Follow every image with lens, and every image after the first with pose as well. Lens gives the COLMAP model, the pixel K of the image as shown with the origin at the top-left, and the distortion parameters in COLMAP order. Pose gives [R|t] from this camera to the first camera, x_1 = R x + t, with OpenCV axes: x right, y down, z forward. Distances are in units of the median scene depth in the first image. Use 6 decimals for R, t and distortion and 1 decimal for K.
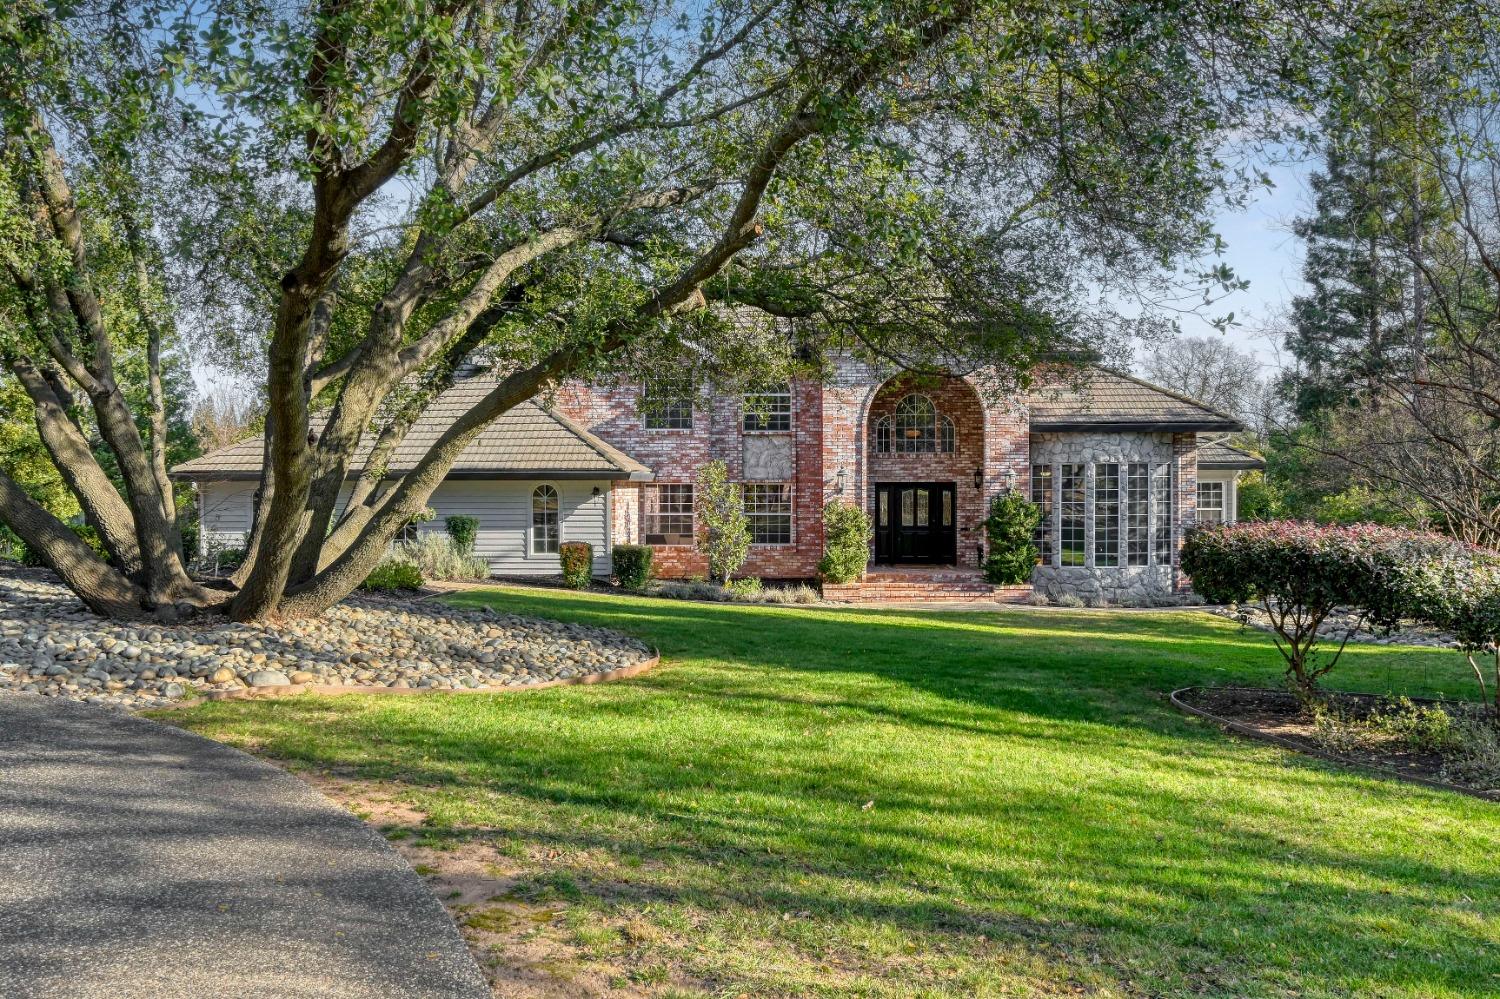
lens RADIAL K [[1278.0, 0, 757.4], [0, 1278.0, 486.9], [0, 0, 1]] dist [-0.006782, 0.009122]
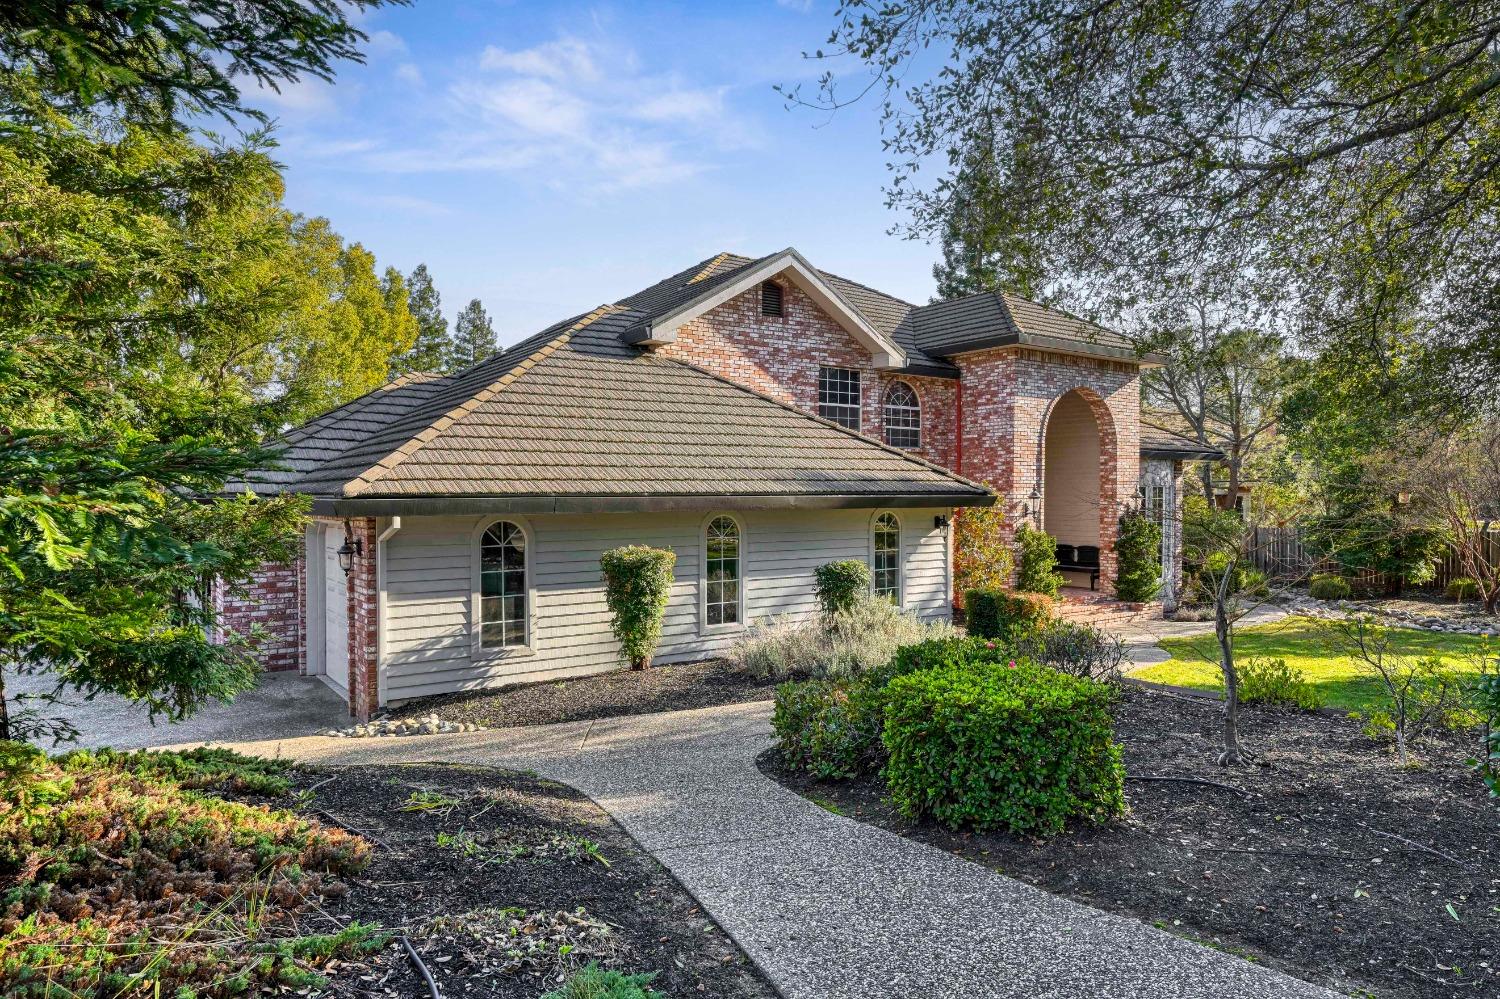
lens RADIAL K [[921.6, 0, 749.4], [0, 921.6, 494.4], [0, 0, 1]] dist [-0.010627, -0.000608]
pose [[0.782653, -0.000707, 0.622458, -0.508778], [-0.001660, 0.999993, 0.003224, -0.013205], [-0.622456, -0.003556, 0.782647, 0.590322]]
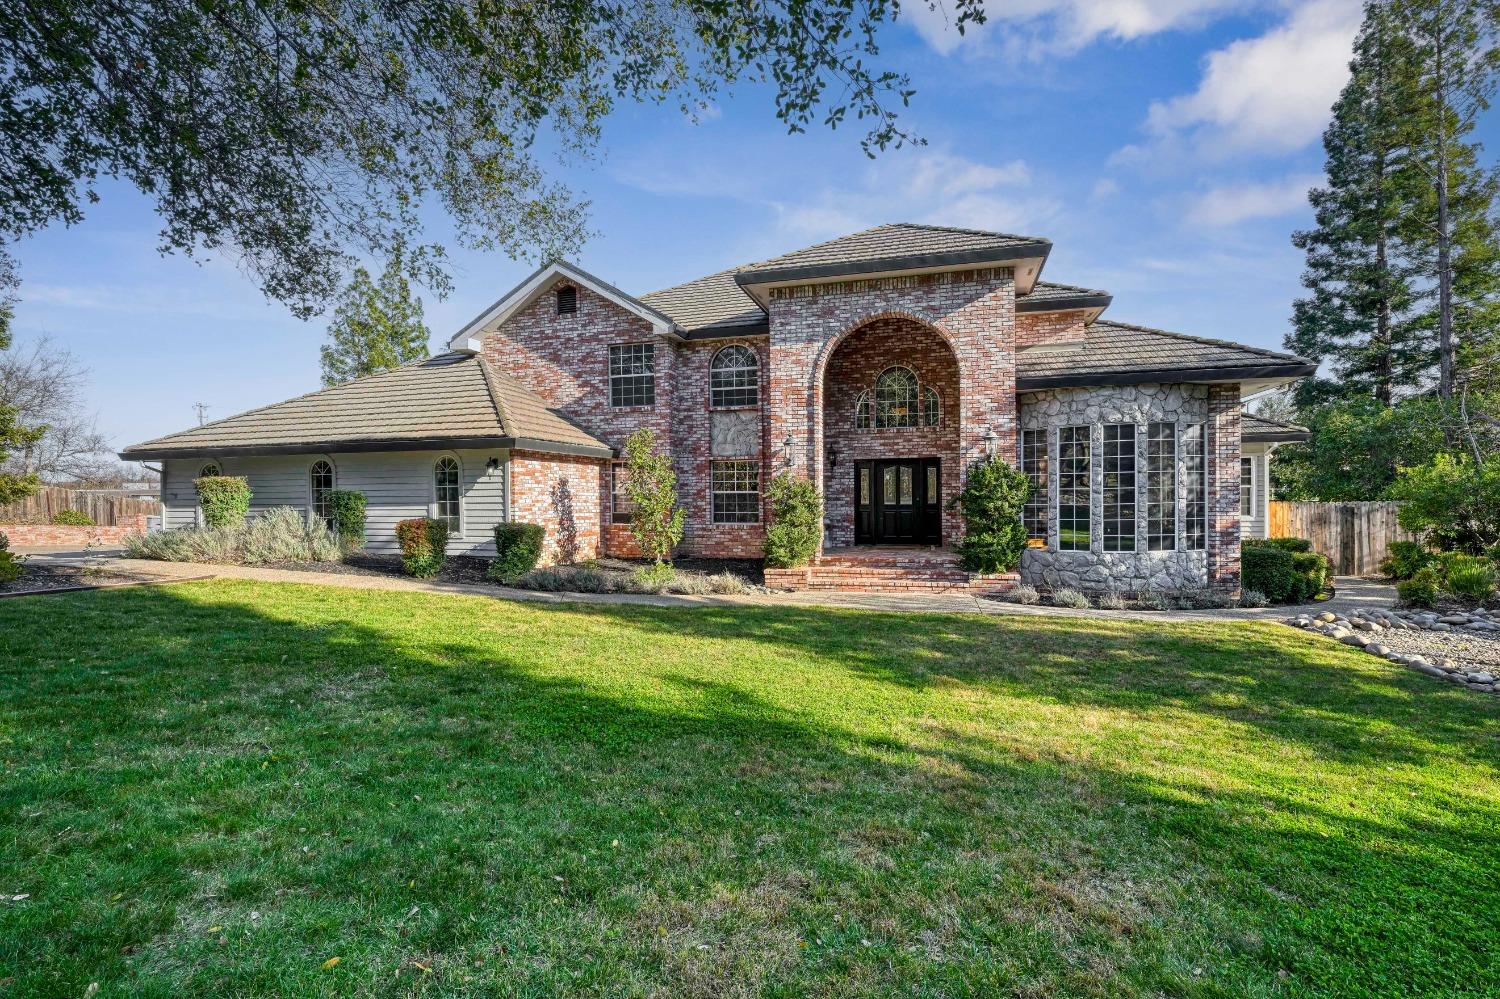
lens RADIAL K [[673.5, 0, 757.0], [0, 673.5, 499.1], [0, 0, 1]] dist [-0.002343, -0.001404]
pose [[0.977968, -0.006236, -0.208662, 0.137603], [0.007156, 0.999968, 0.003656, 0.026133], [0.208632, -0.005069, 0.977981, 0.533526]]
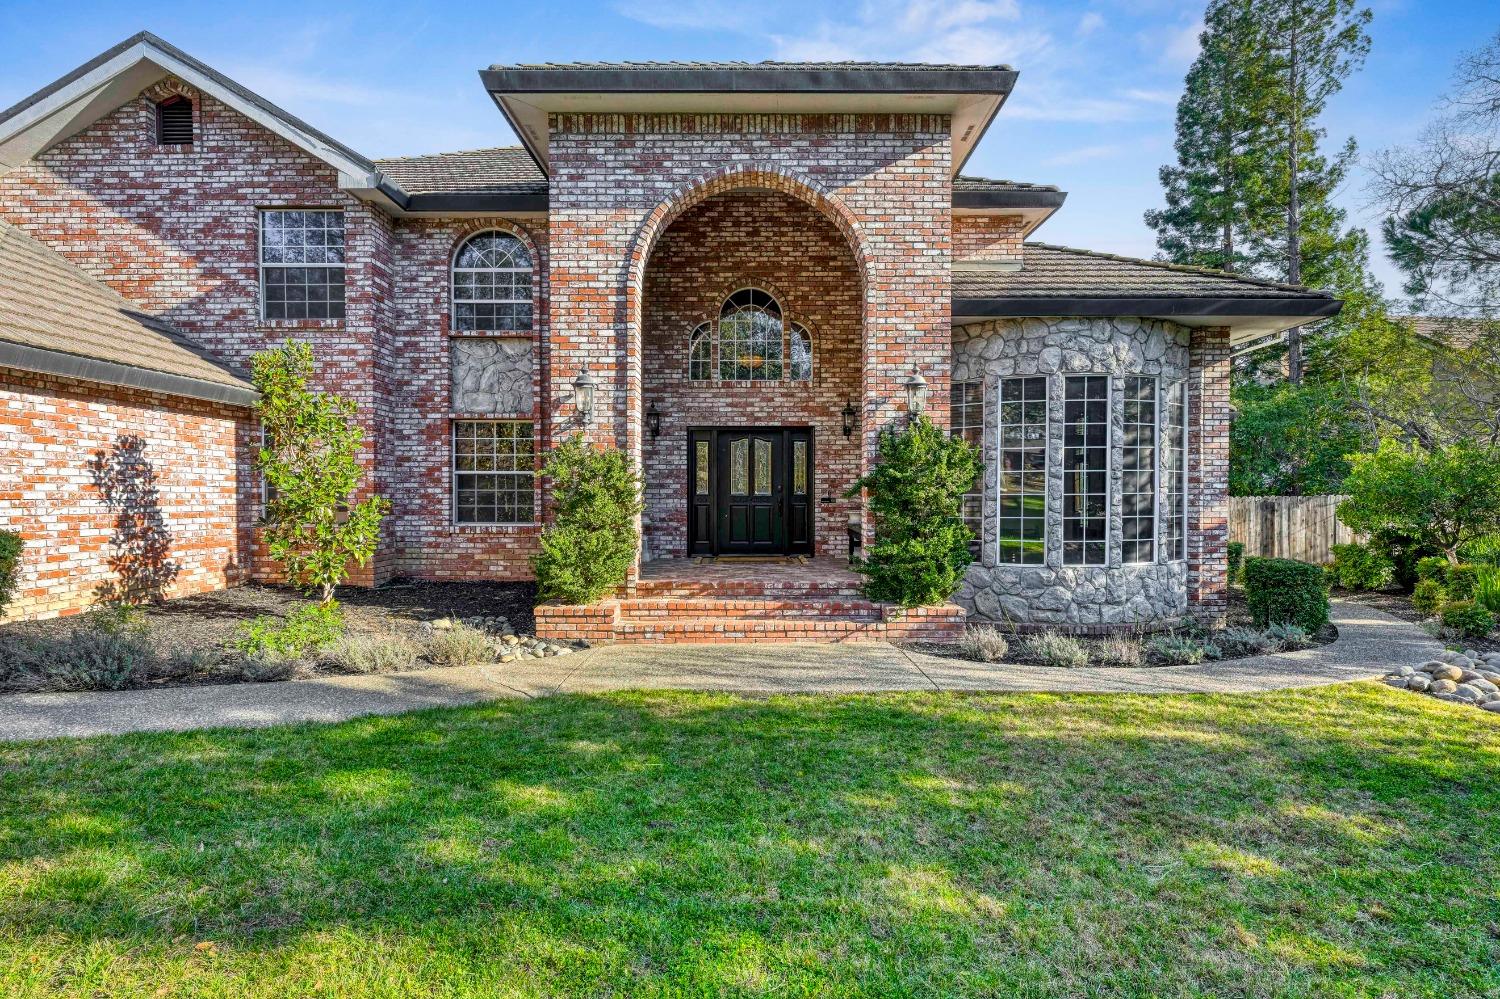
lens RADIAL K [[717.4, 0, 757.0], [0, 717.4, 502.0], [0, 0, 1]] dist [-0.004109, -0.000965]
pose [[0.998279, 0.000885, 0.058639, 0.115379], [-0.001654, 0.999913, 0.013075, 0.031984], [-0.058623, -0.013150, 0.998194, 0.701231]]
